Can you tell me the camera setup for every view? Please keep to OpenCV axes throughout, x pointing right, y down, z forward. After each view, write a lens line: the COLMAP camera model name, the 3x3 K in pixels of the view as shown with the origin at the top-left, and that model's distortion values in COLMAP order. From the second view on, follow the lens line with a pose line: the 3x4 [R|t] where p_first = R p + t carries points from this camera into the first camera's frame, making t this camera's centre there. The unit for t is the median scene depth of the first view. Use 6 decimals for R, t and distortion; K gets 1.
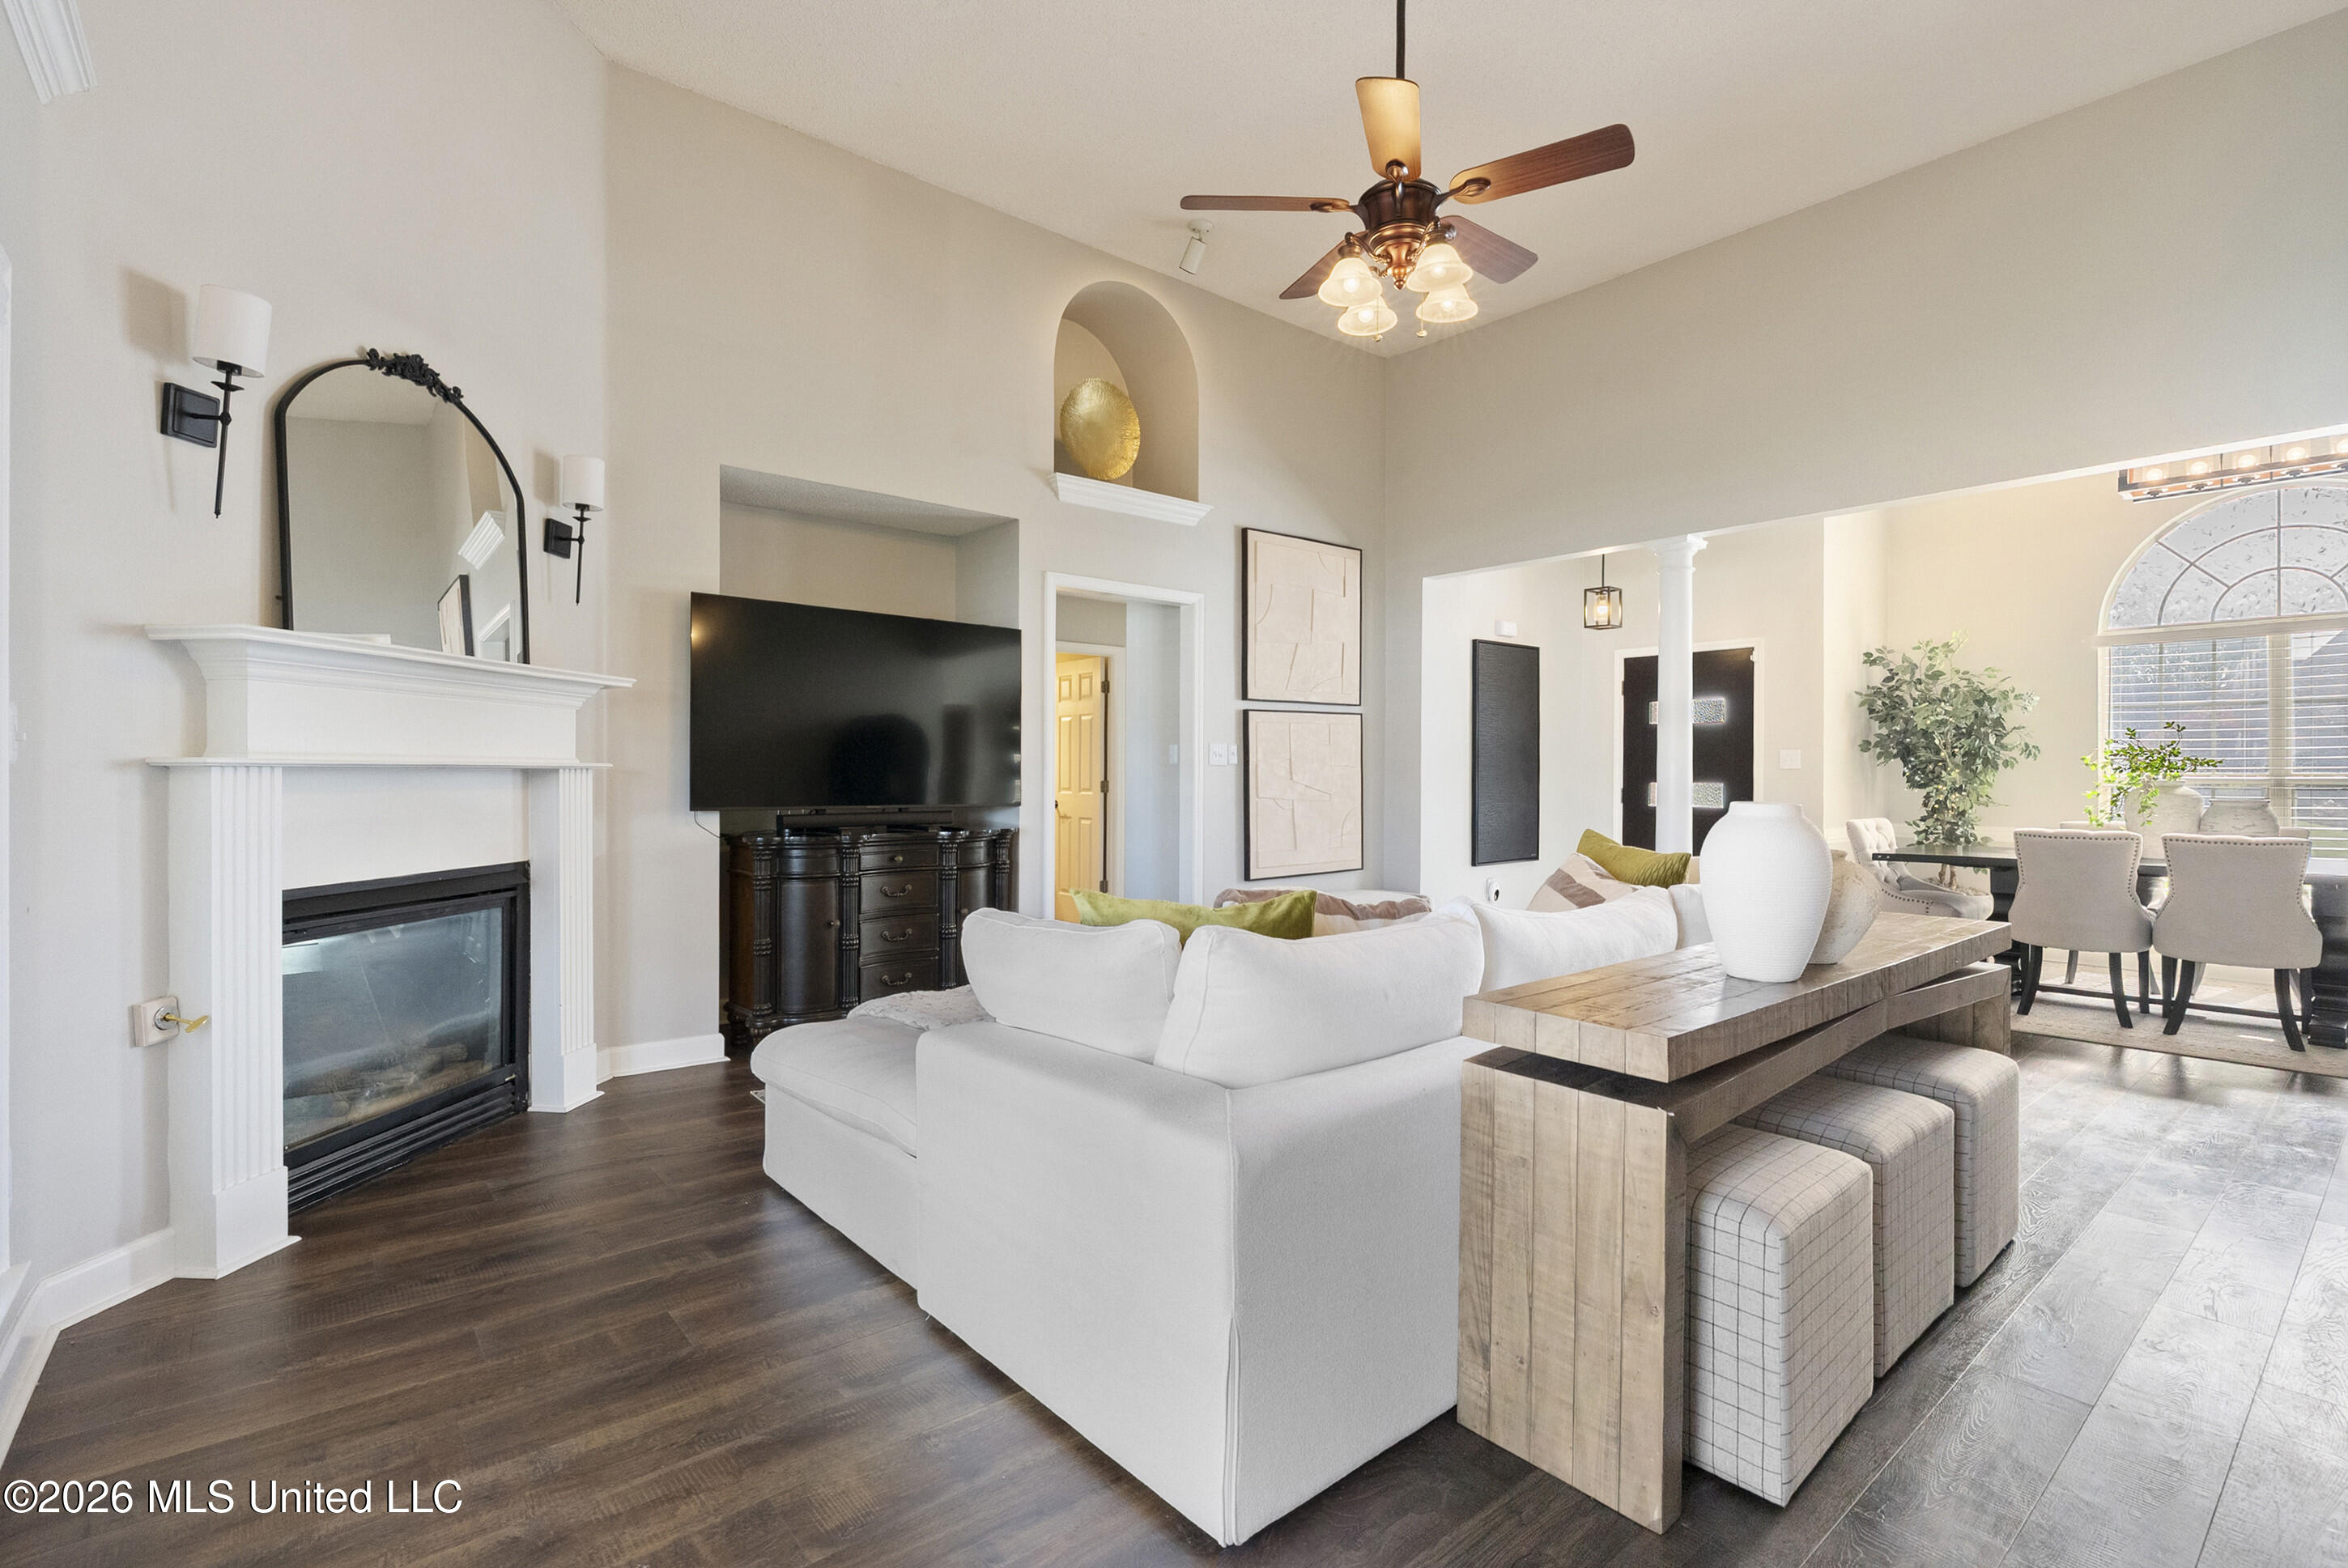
lens RADIAL K [[1085.8, 0, 1170.9], [0, 1085.8, 771.5], [0, 0, 1]] dist [-0.002218, -0.000795]
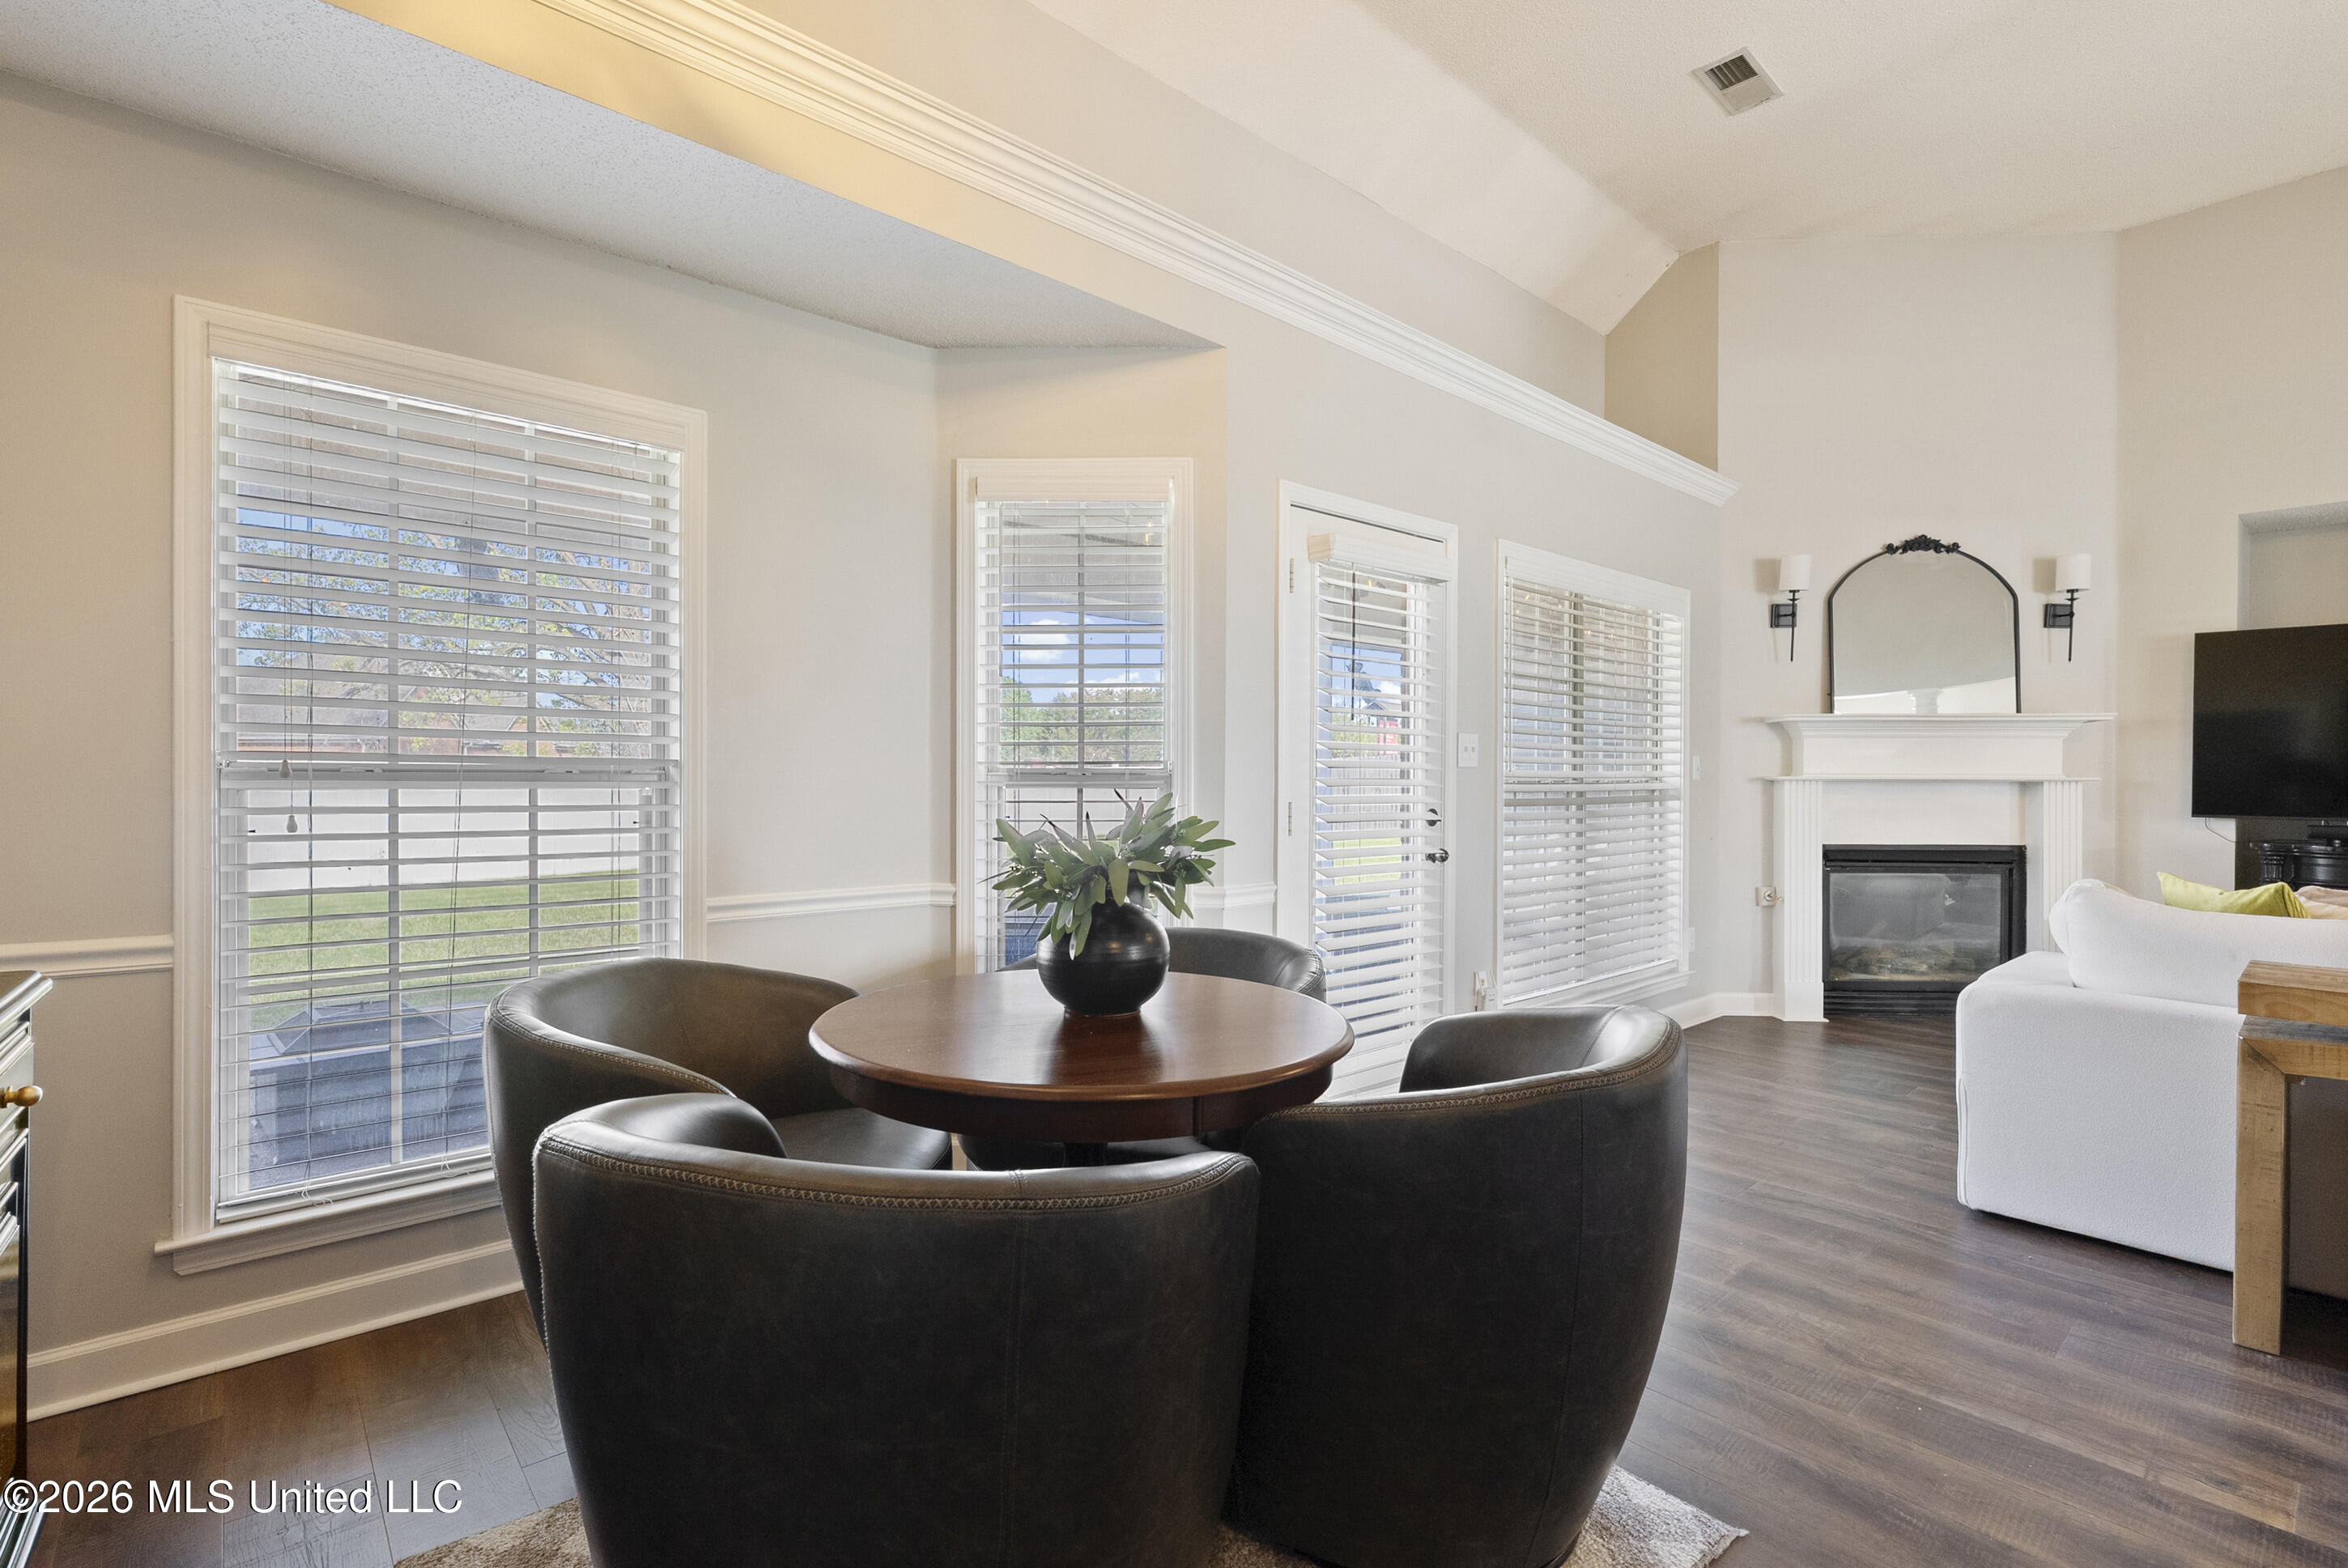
lens RADIAL K [[1085.8, 0, 1171.3], [0, 1085.8, 777.7], [0, 0, 1]] dist [-0.002218, -0.000795]
pose [[0.019918, 0.005026, -0.999789, 0.908246], [0.000411, 0.999987, 0.005035, -0.016840], [0.999802, -0.000512, 0.019915, -0.183806]]
